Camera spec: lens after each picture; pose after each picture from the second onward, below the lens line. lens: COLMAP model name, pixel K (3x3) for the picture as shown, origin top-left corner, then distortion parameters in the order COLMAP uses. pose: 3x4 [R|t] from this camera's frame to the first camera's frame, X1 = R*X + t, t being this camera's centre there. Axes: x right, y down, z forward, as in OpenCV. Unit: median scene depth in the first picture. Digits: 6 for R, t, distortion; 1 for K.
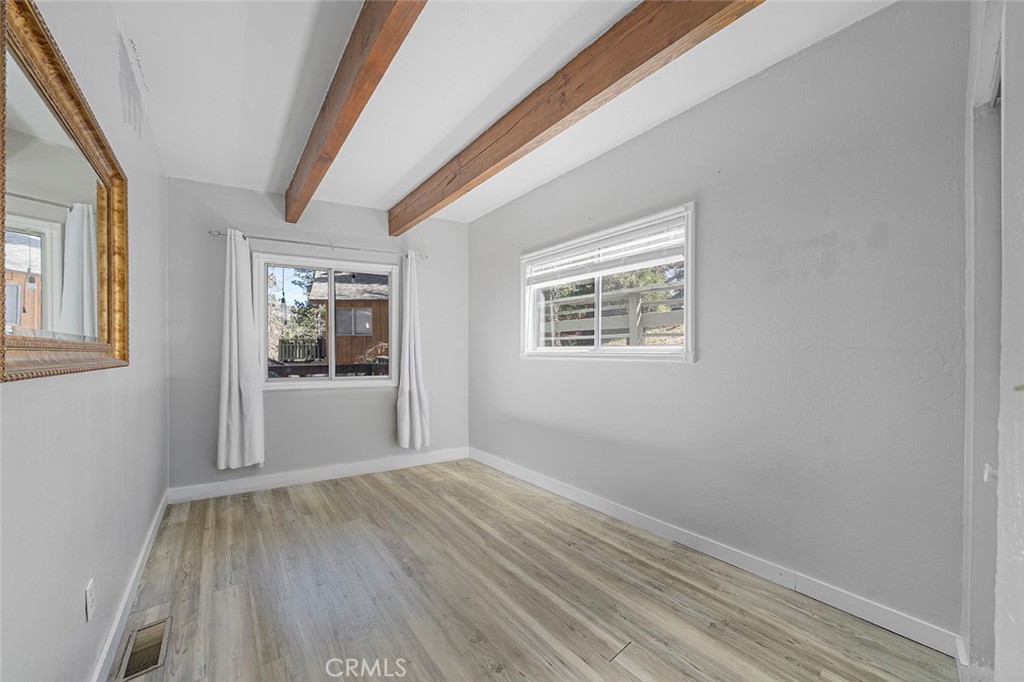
lens RADIAL K [[348.9, 0, 507.9], [0, 348.9, 340.9], [0, 0, 1]] dist [-0.001031, -0.000325]
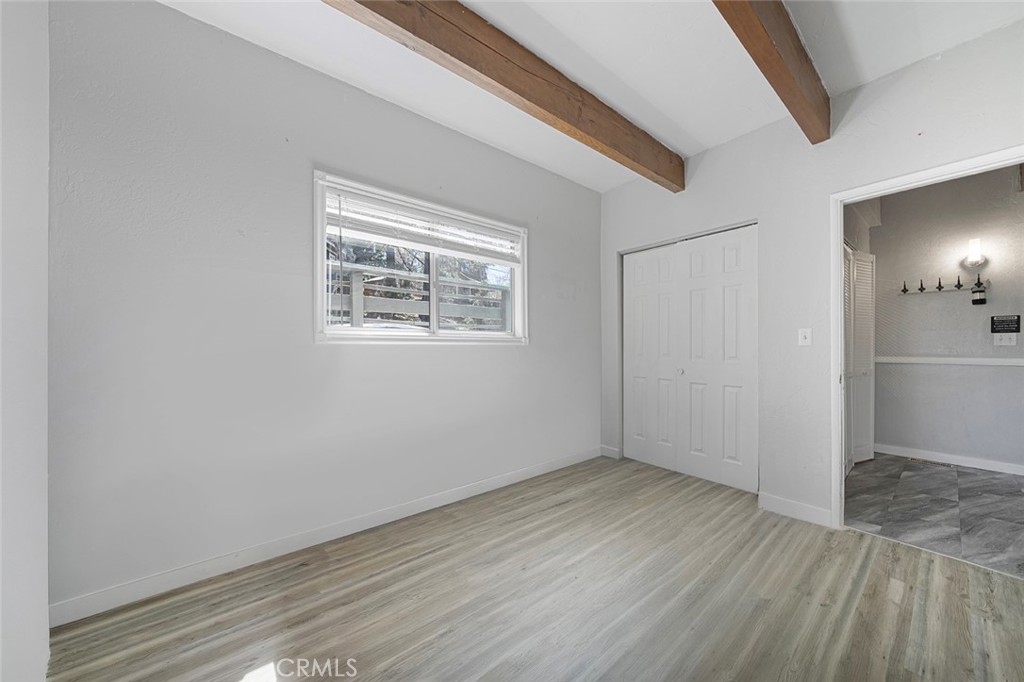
lens RADIAL K [[348.9, 0, 507.9], [0, 348.9, 340.9], [0, 0, 1]] dist [-0.001031, -0.000325]
pose [[0.029019, 0.018958, 0.999399, -0.636777], [-0.033278, 0.999284, -0.017990, 0.054214], [-0.999025, -0.032736, 0.029629, 0.762645]]
